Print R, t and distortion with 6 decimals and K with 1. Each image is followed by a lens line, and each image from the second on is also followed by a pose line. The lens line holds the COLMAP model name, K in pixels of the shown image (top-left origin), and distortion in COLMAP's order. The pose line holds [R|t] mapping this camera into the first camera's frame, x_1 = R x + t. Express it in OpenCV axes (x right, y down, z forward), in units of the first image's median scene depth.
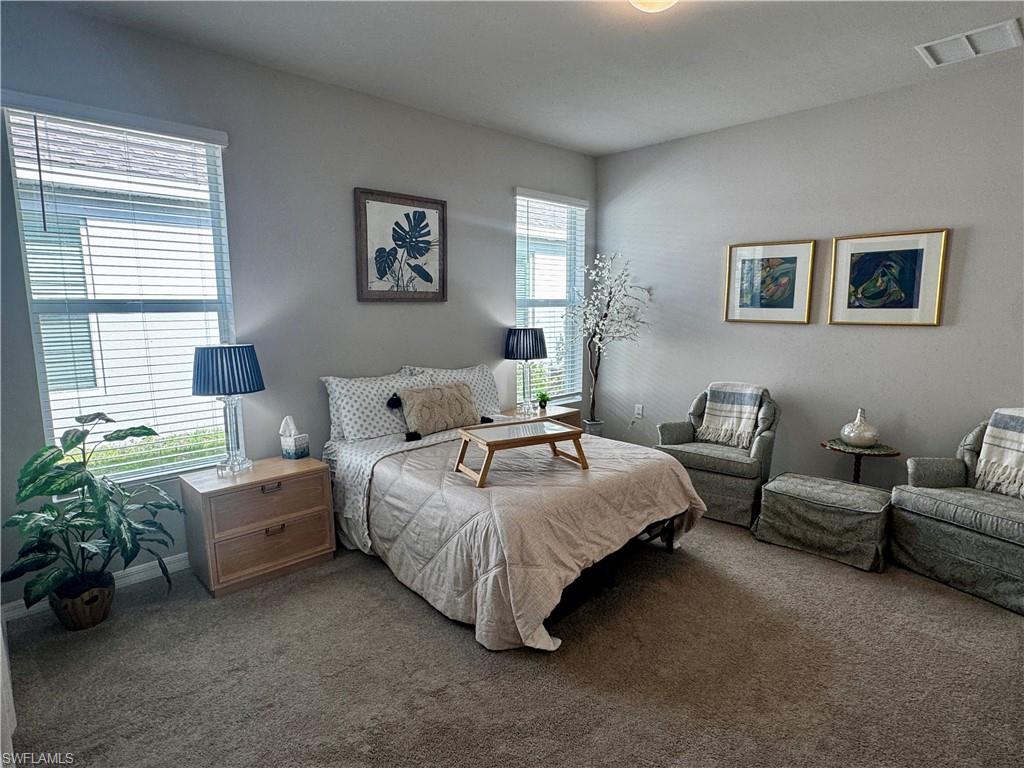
lens RADIAL K [[558.6, 0, 506.3], [0, 558.6, 383.4], [0, 0, 1]] dist [-0.004666, 0.000571]
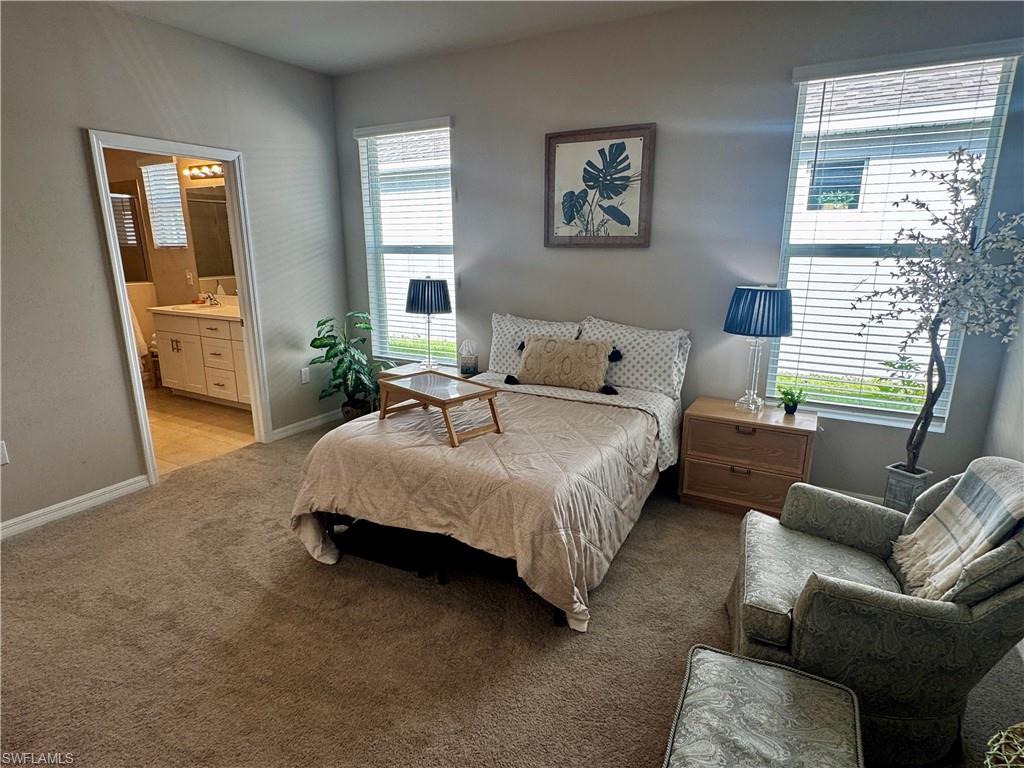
lens RADIAL K [[558.6, 0, 506.3], [0, 558.6, 383.4], [0, 0, 1]] dist [-0.004666, 0.000571]
pose [[0.287924, 0.233631, -0.928717, 0.719157], [-0.139247, 0.969692, 0.200769, -0.096212], [0.947475, 0.071515, 0.311730, 0.604101]]
